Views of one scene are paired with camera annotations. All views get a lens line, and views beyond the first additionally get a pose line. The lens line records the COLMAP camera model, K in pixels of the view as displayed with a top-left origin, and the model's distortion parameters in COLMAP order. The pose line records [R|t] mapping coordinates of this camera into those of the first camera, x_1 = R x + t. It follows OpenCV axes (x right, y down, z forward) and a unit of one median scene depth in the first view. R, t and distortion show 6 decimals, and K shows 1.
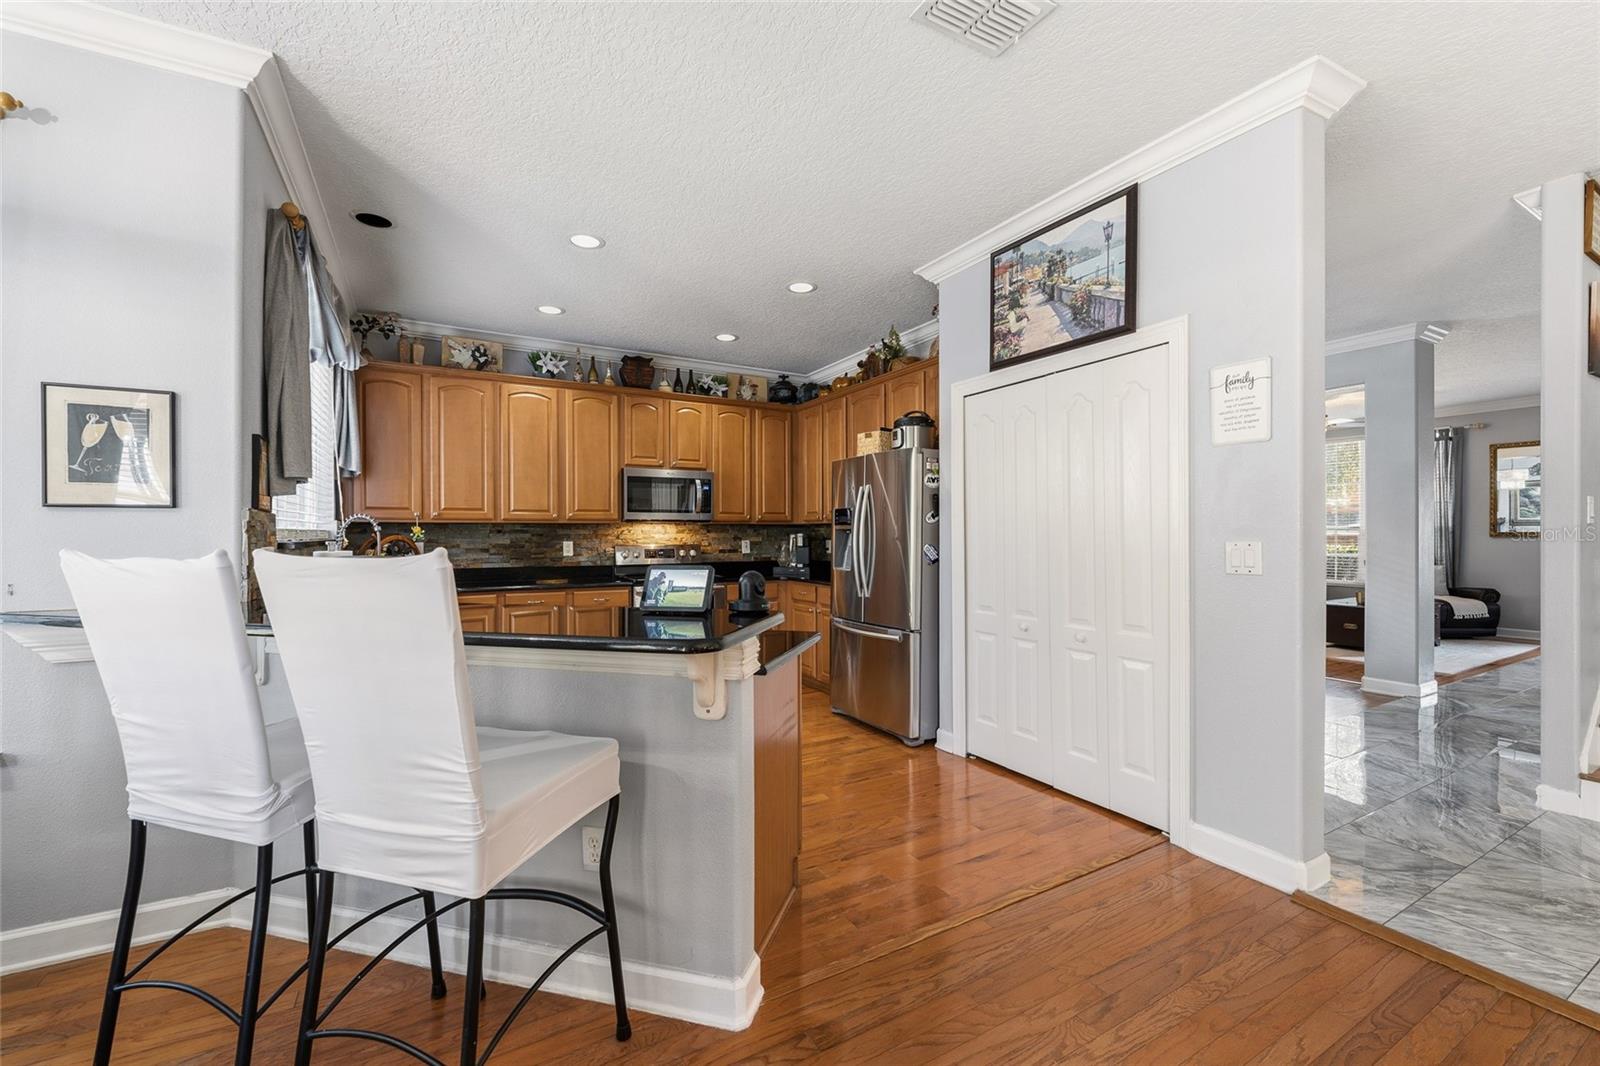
lens RADIAL K [[649.5, 0, 792.8], [0, 649.5, 537.0], [0, 0, 1]] dist [-0.001457, -0.000005]
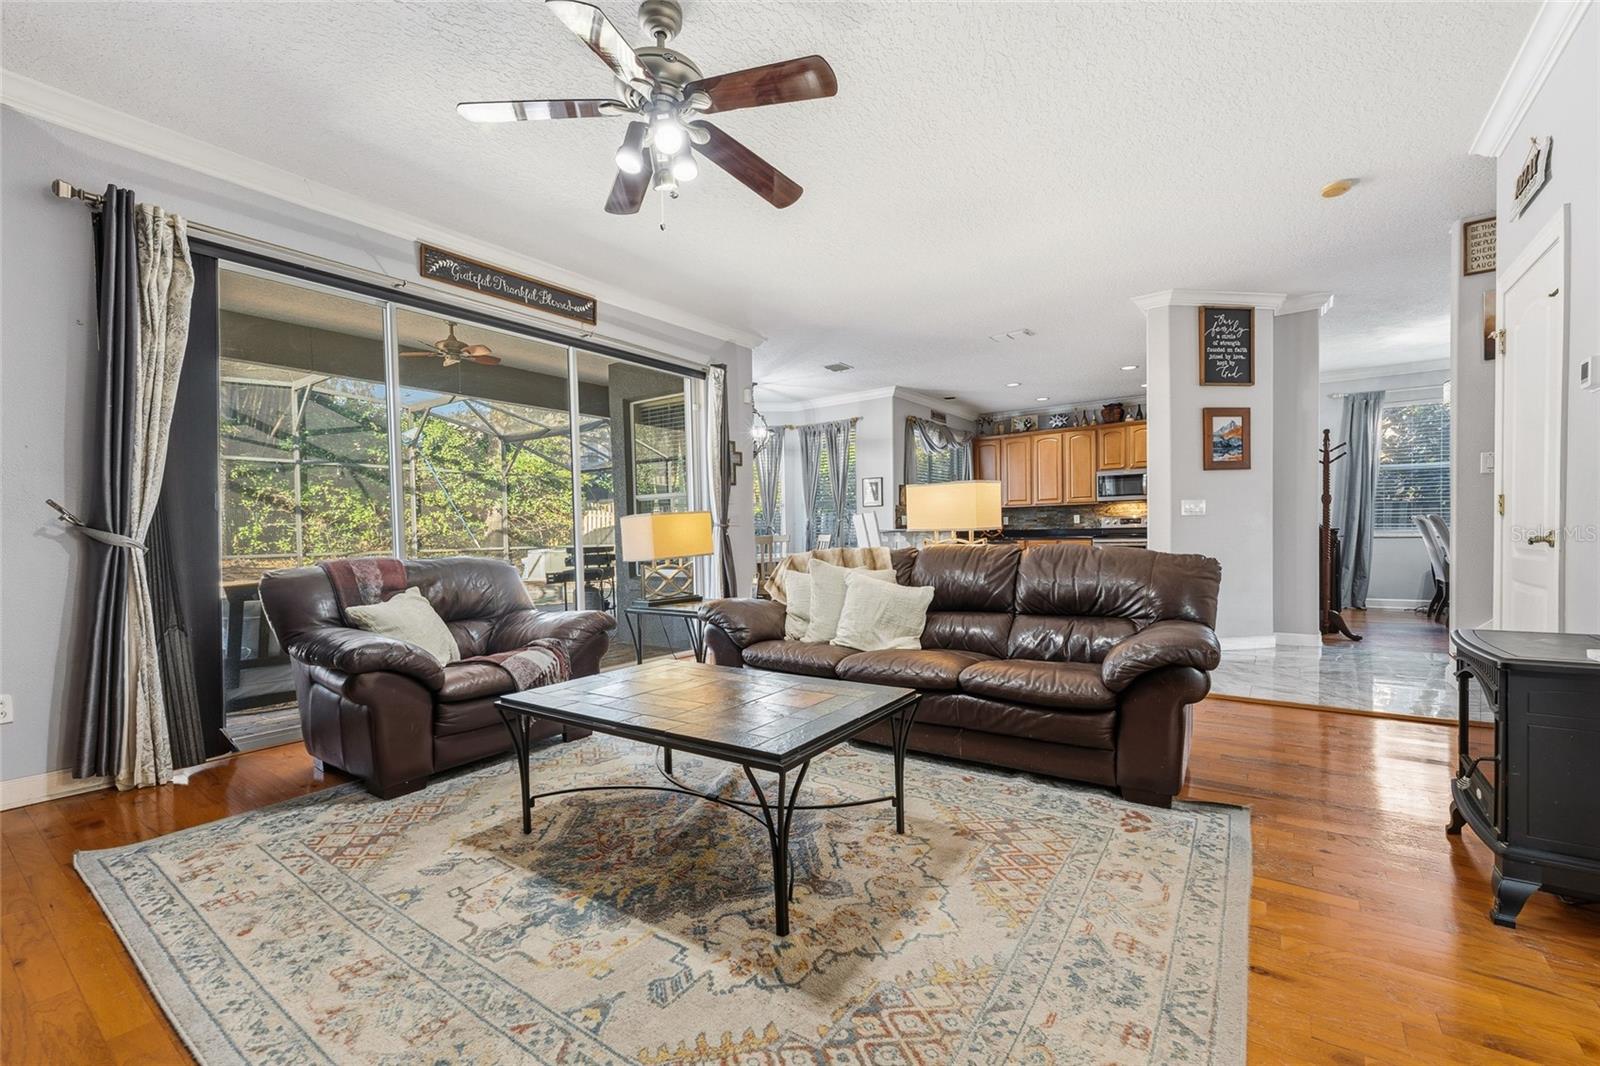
lens RADIAL K [[649.5, 0, 807.7], [0, 649.5, 537.0], [0, 0, 1]] dist [-0.001457, -0.000005]
pose [[0.429878, 0.002497, -0.902884, 0.957084], [0.012385, 0.999886, 0.008662, 0.042740], [0.902802, -0.014906, 0.429798, -0.445076]]
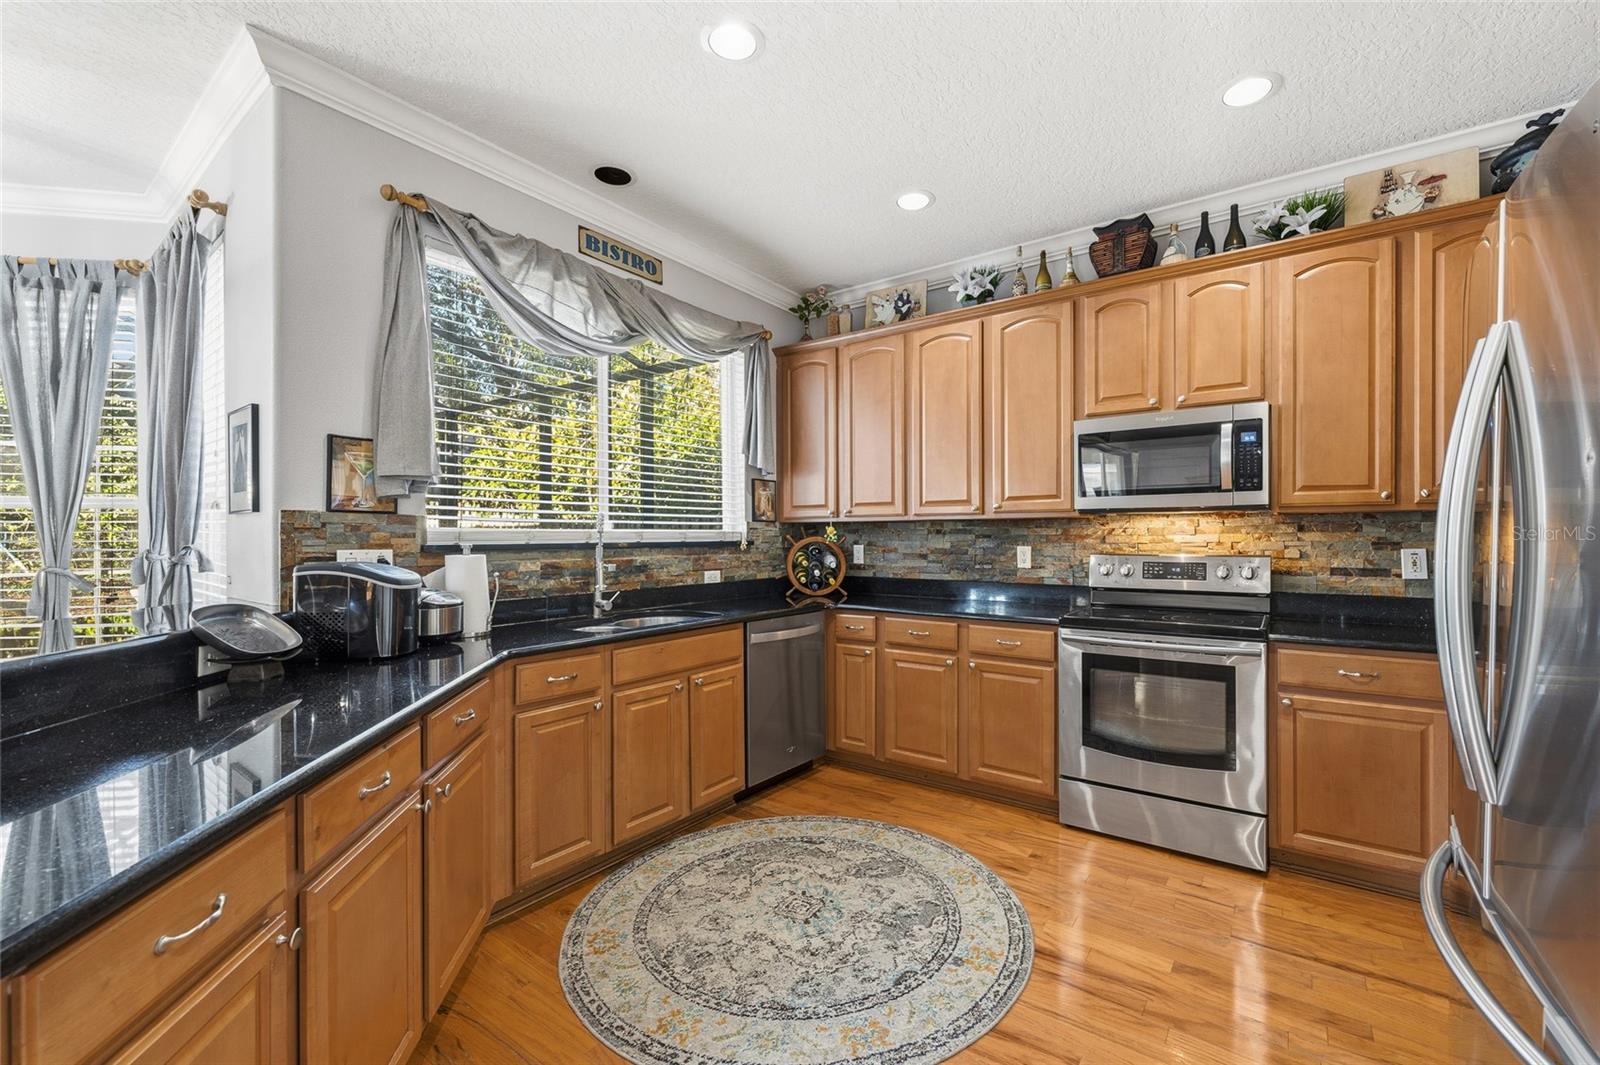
lens RADIAL K [[662.3, 0, 823.1], [0, 662.3, 533.9], [0, 0, 1]] dist [0.000830, 0.000230]
pose [[0.443741, -0.003552, -0.896148, 0.167223], [-0.002137, 0.999985, -0.005021, -0.001801], [0.896153, 0.004143, 0.443727, 0.519981]]
